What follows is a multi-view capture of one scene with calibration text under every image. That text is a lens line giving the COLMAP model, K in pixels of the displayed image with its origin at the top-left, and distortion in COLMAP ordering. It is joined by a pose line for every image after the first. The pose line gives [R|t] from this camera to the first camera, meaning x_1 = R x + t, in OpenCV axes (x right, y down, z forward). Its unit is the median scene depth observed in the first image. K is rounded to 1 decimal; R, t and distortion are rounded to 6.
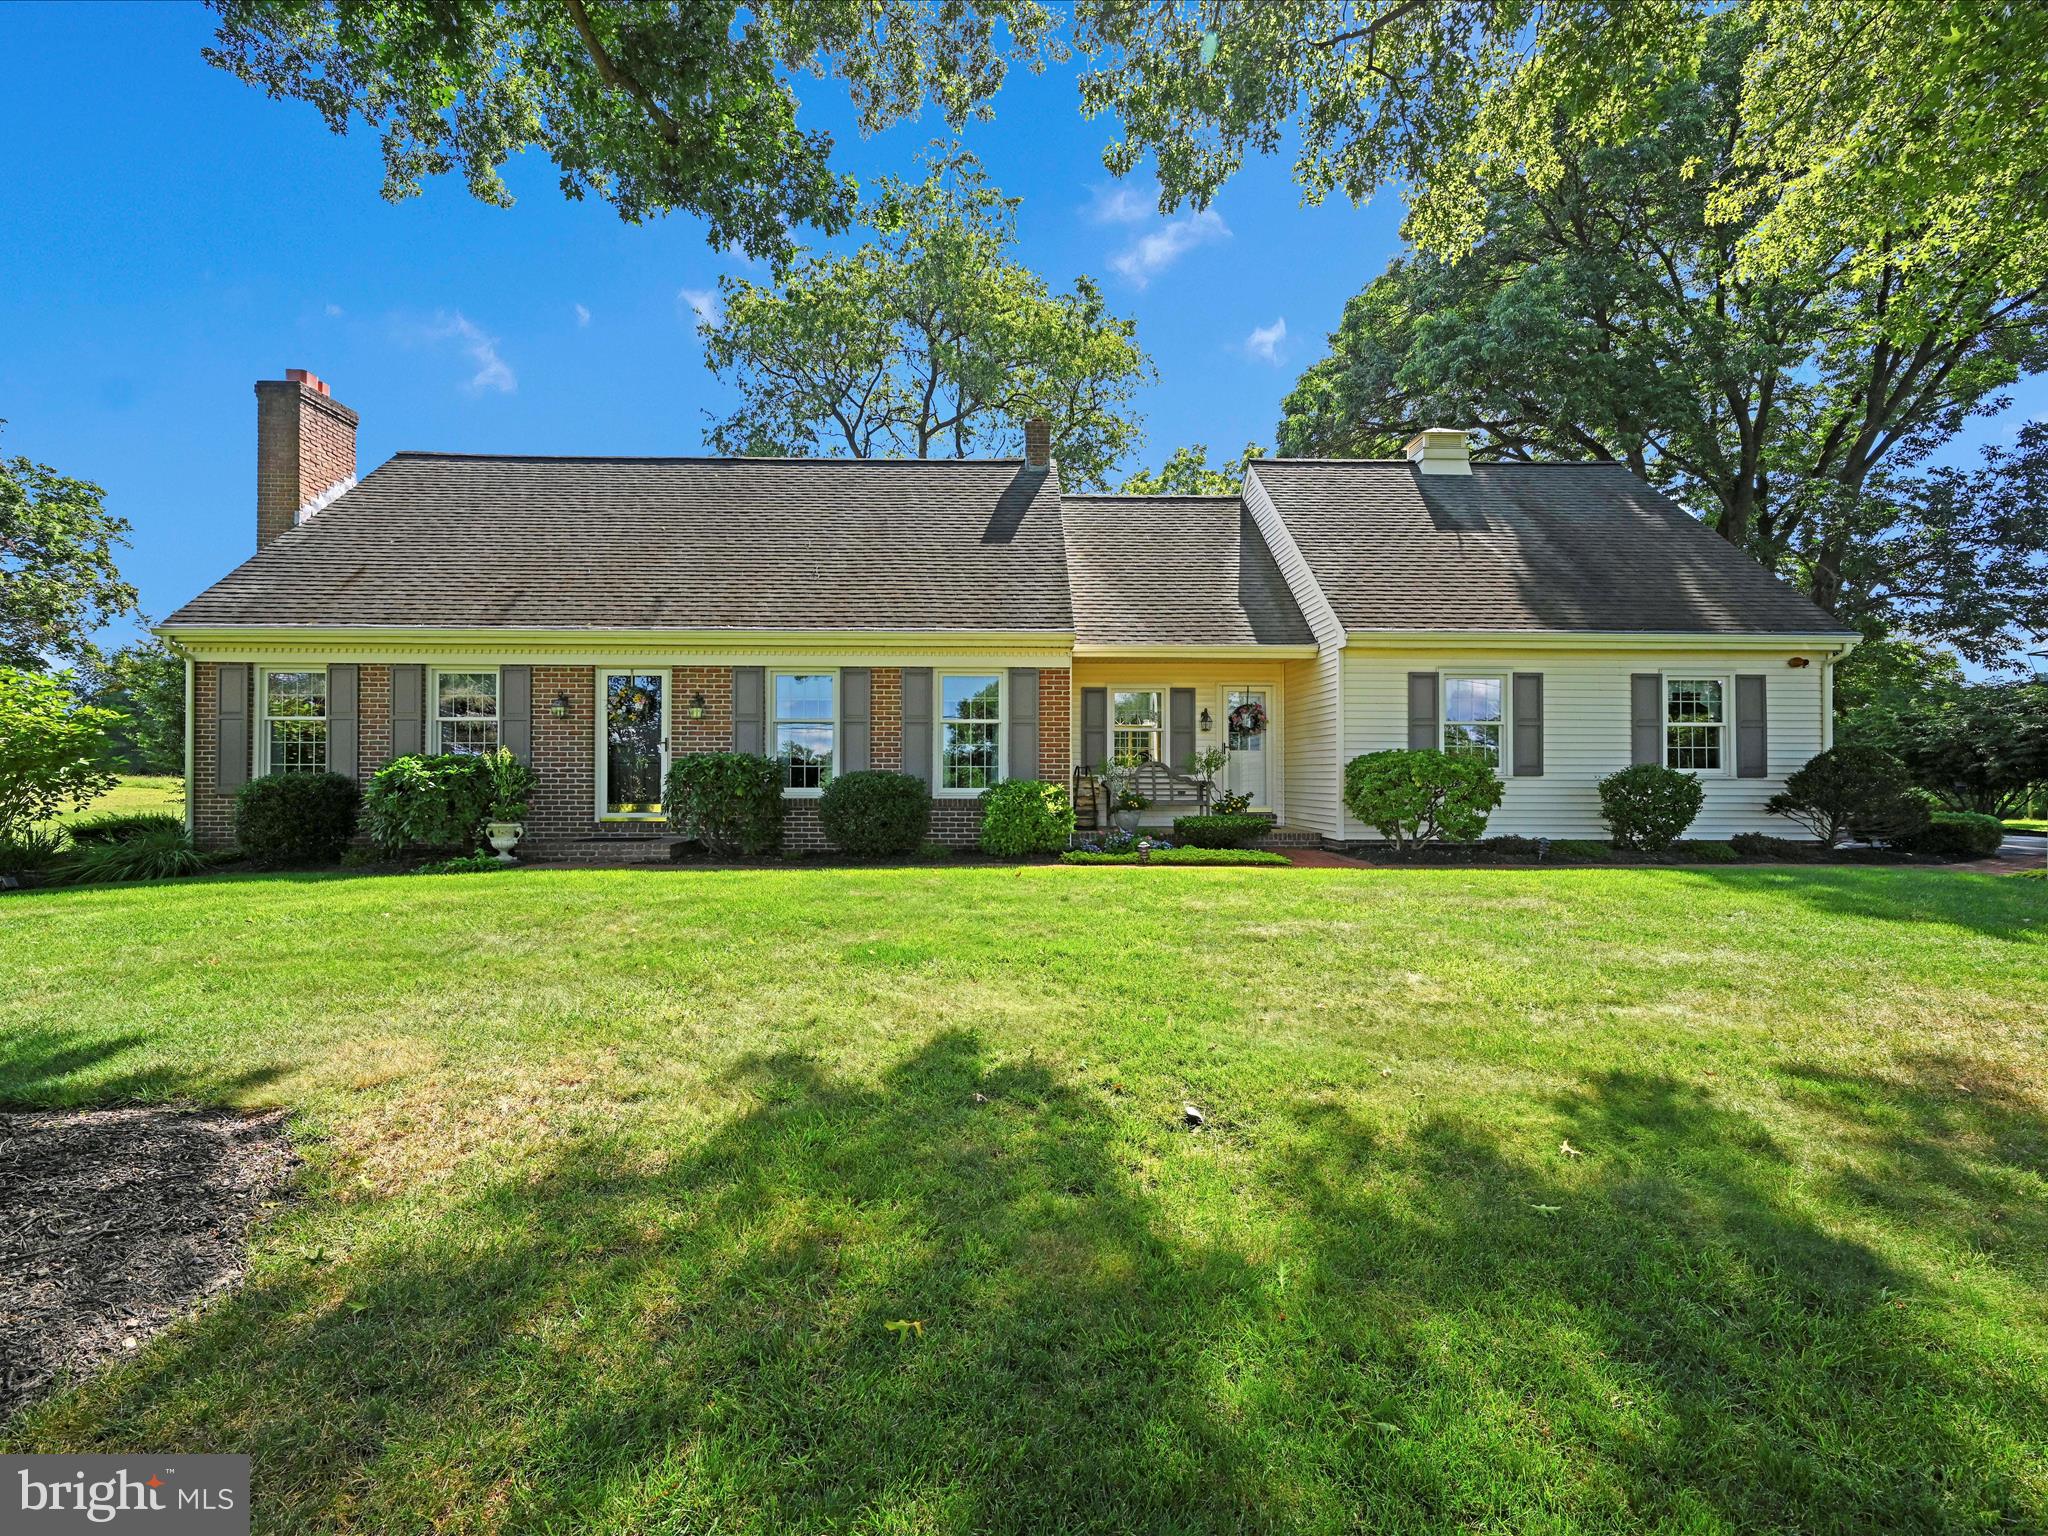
lens RADIAL K [[916.1, 0, 1015.2], [0, 916.1, 771.4], [0, 0, 1]] dist [0.002156, -0.000262]
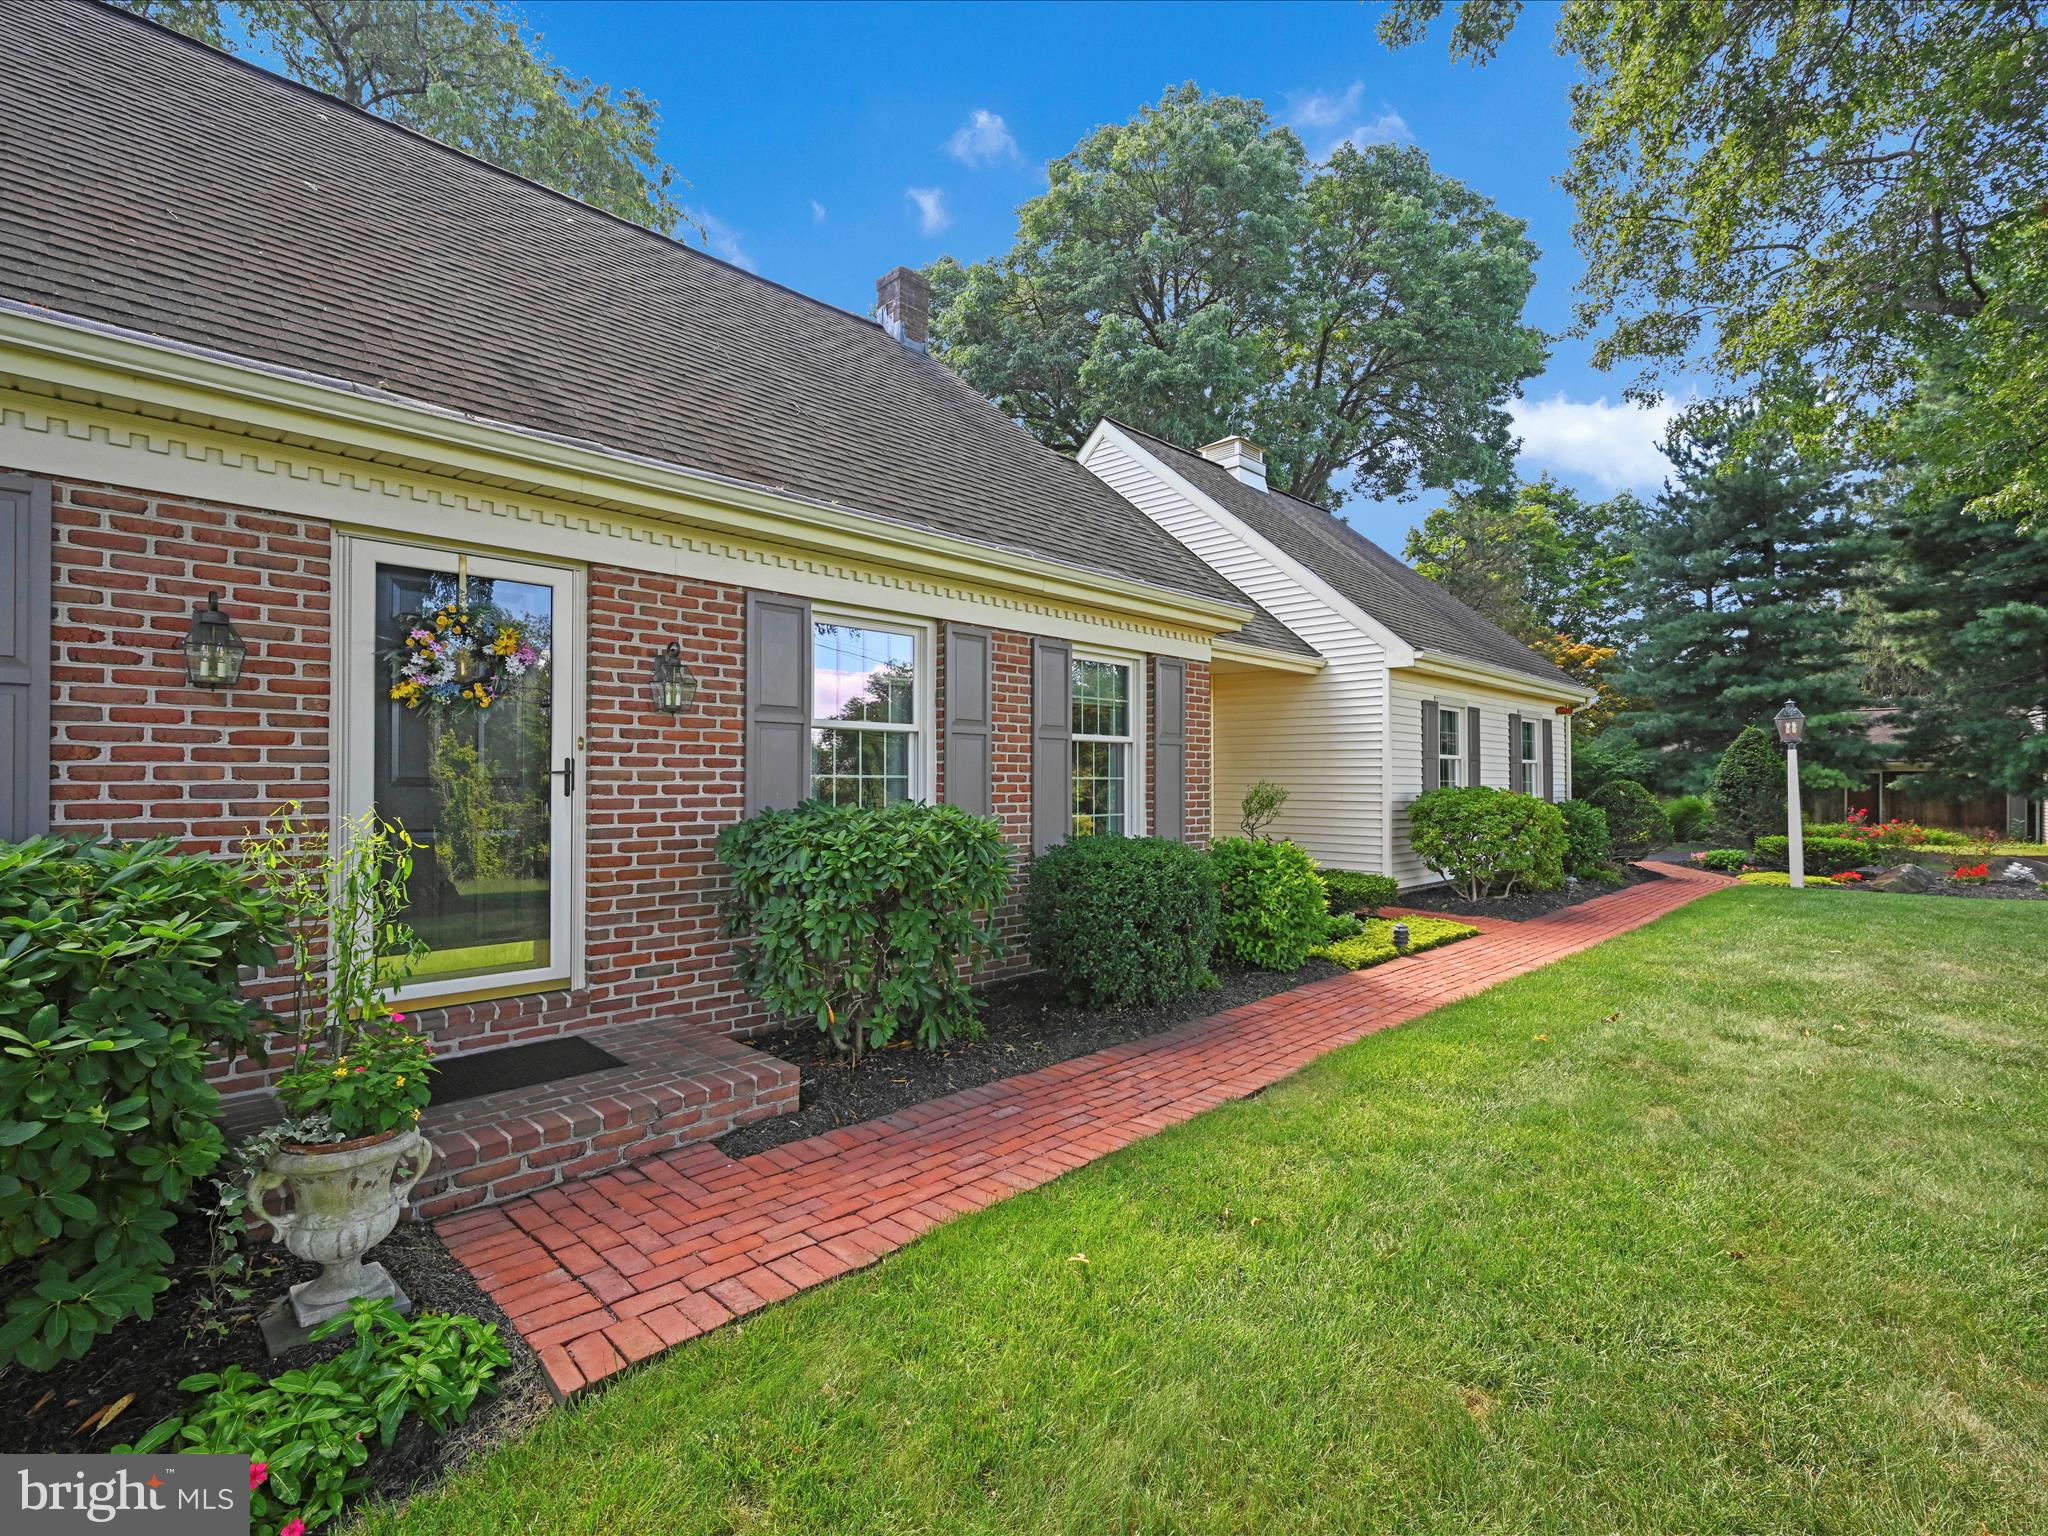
lens RADIAL K [[916.1, 0, 1015.2], [0, 916.1, 771.4], [0, 0, 1]] dist [0.002156, -0.000262]
pose [[0.729889, 0.006922, 0.683531, -0.500929], [-0.014459, 0.999881, 0.005314, -0.033954], [-0.683413, -0.013762, 0.729902, 0.602494]]
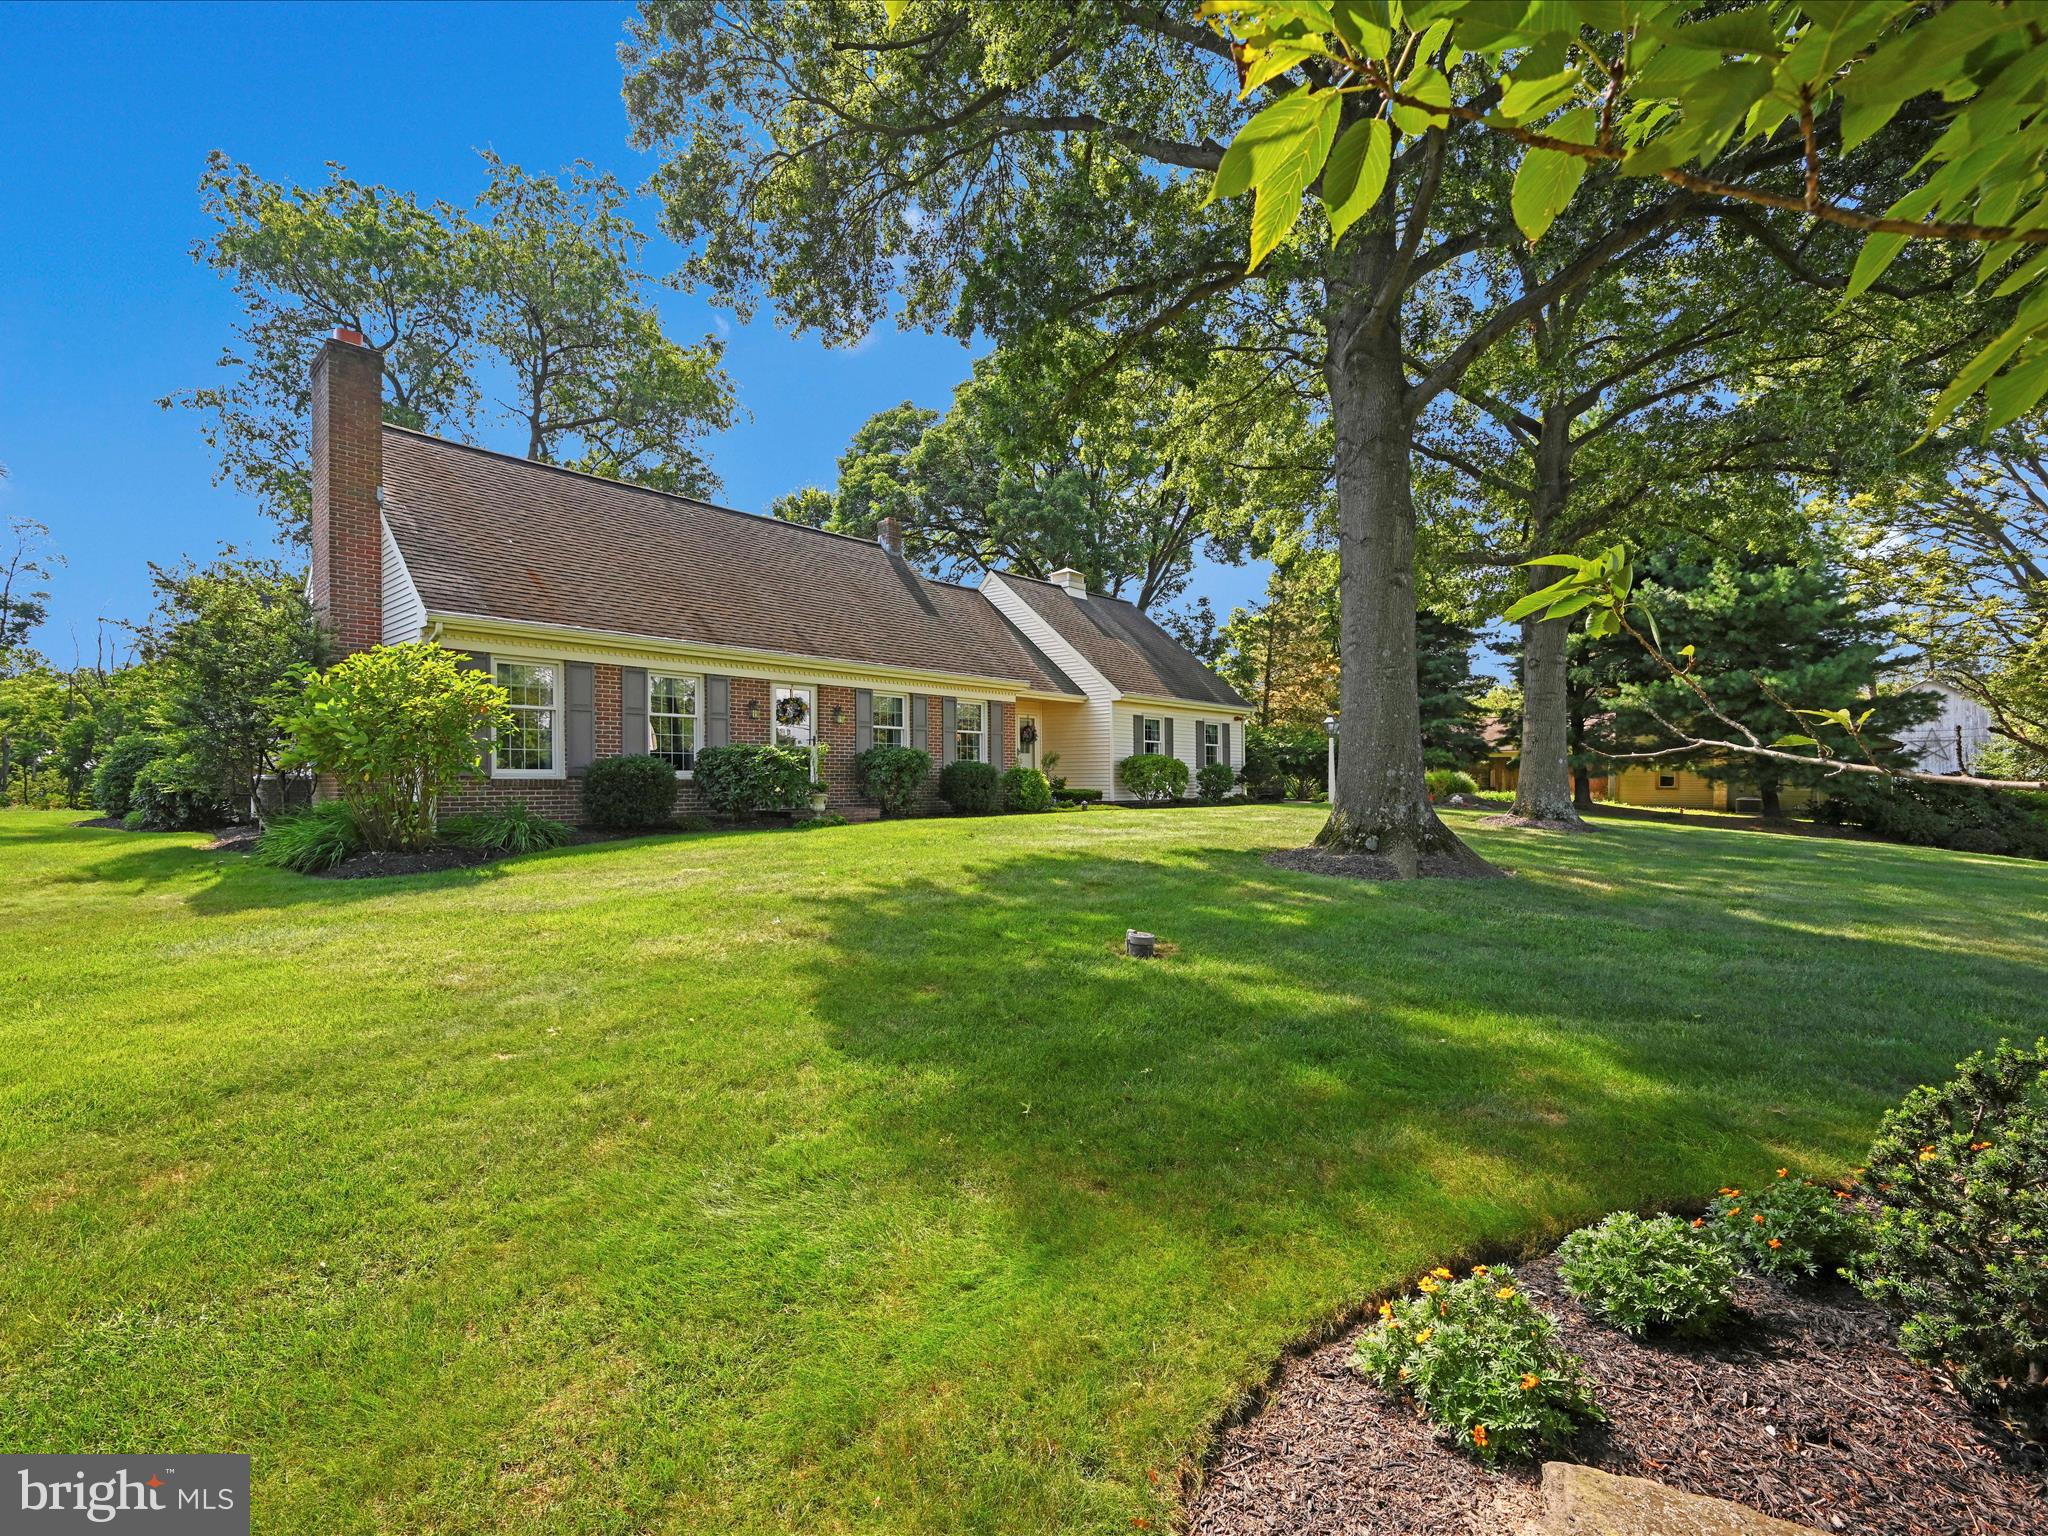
lens RADIAL K [[916.1, 0, 1015.2], [0, 916.1, 771.4], [0, 0, 1]] dist [0.002156, -0.000262]
pose [[0.697727, 0.004688, 0.716349, -1.167811], [-0.005280, 0.999985, -0.001402, 0.019116], [-0.716345, -0.002804, 0.697741, -0.201381]]
